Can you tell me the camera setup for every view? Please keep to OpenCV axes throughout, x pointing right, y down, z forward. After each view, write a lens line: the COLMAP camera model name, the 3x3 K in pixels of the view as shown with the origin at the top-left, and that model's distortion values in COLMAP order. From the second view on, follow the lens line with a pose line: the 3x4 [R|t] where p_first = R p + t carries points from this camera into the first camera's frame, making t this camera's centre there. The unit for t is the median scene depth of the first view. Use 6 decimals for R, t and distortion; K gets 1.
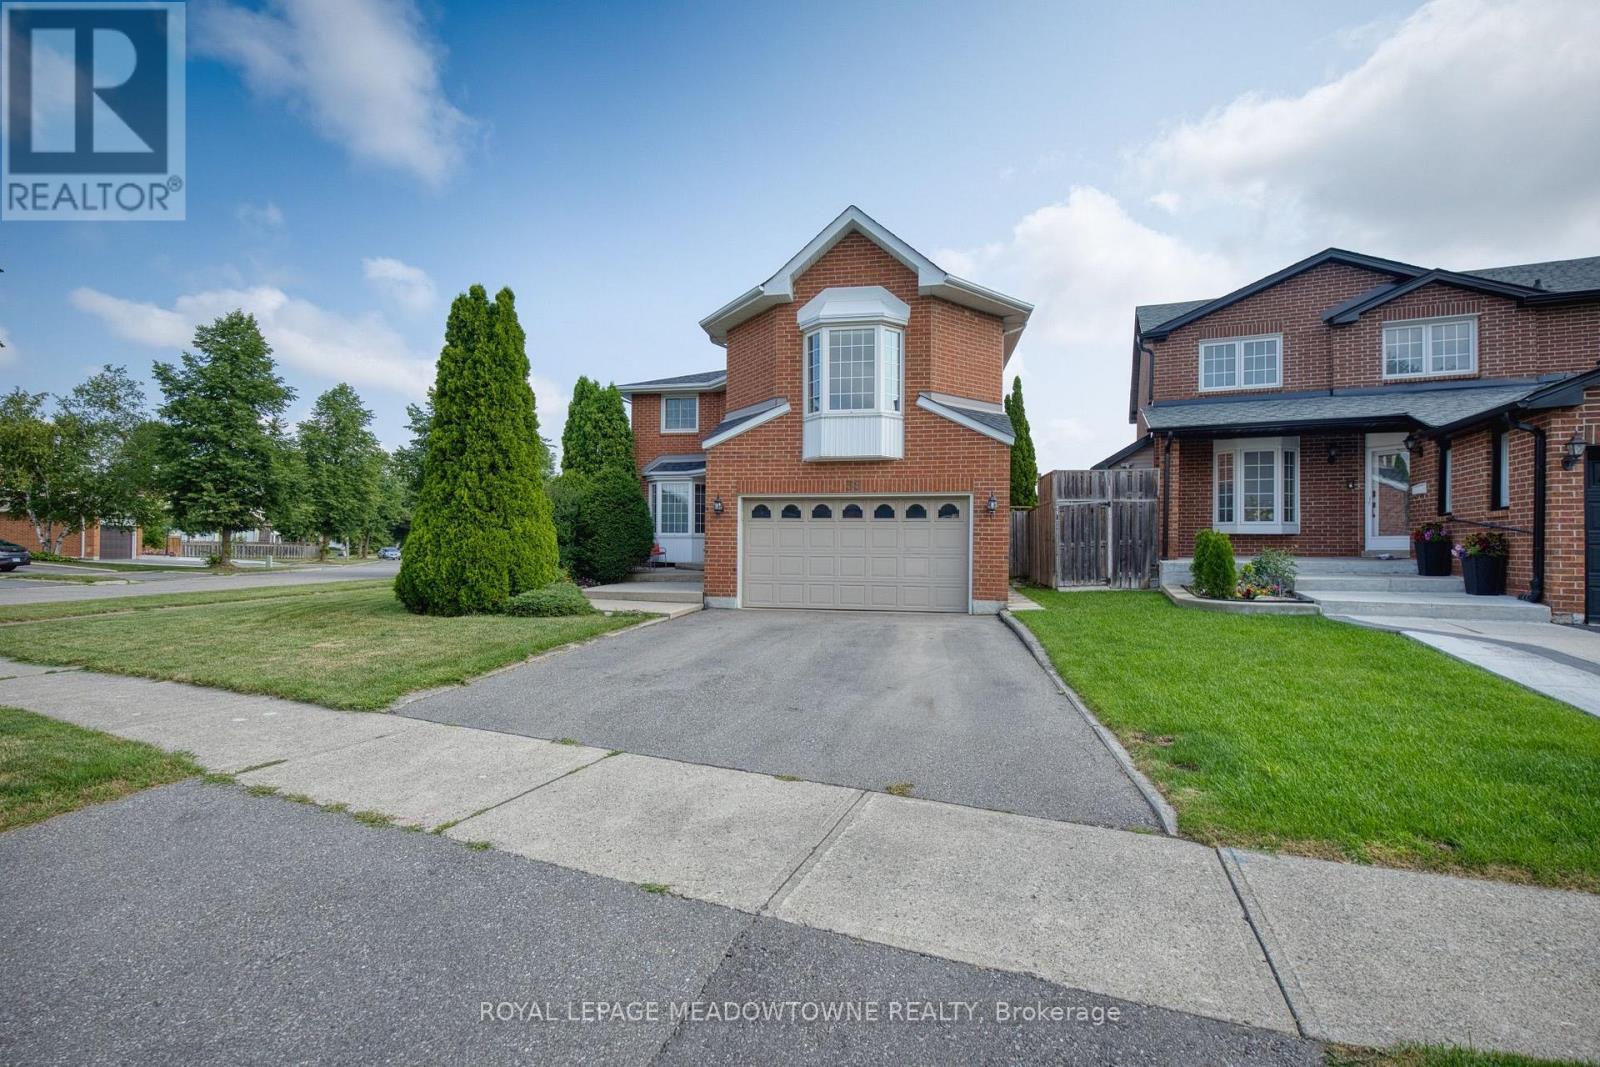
lens RADIAL K [[700.4, 0, 793.6], [0, 700.4, 526.9], [0, 0, 1]] dist [0.001736, -0.007539]
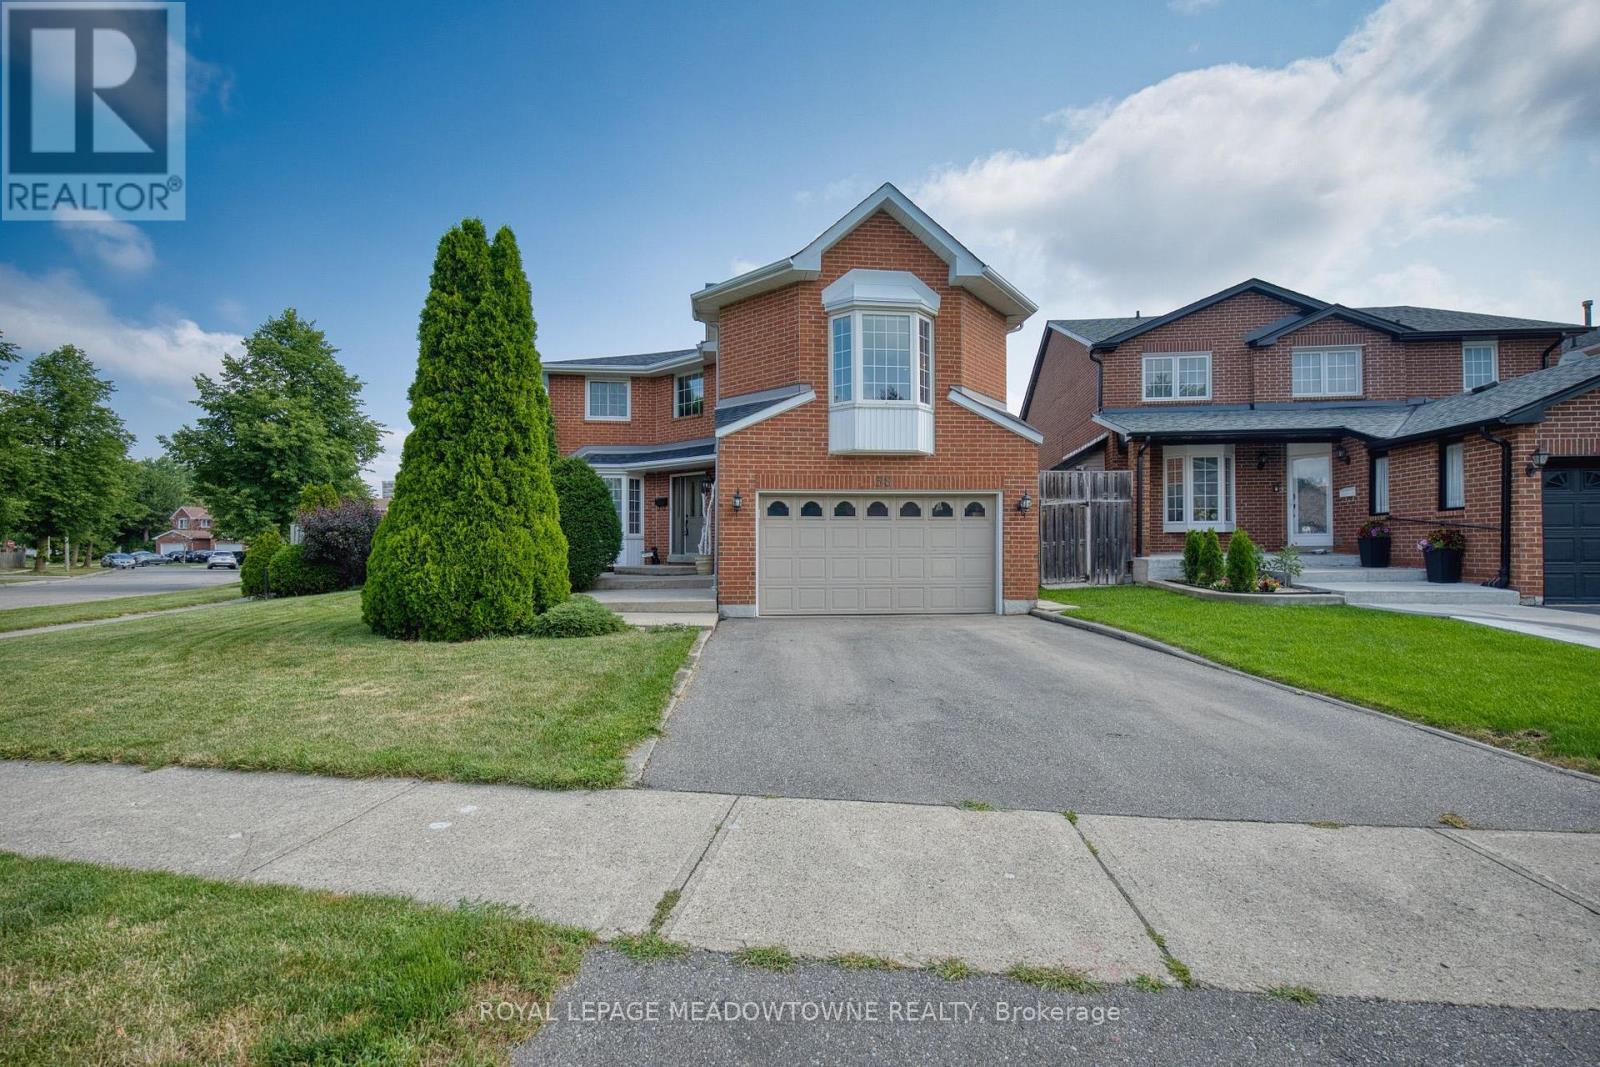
lens RADIAL K [[700.4, 0, 796.7], [0, 700.4, 523.8], [0, 0, 1]] dist [0.001736, -0.007539]
pose [[0.962199, 0.000359, 0.272347, -0.293193], [0.001348, 0.999981, -0.006079, 0.003441], [-0.272344, 0.006216, 0.962180, 0.134140]]
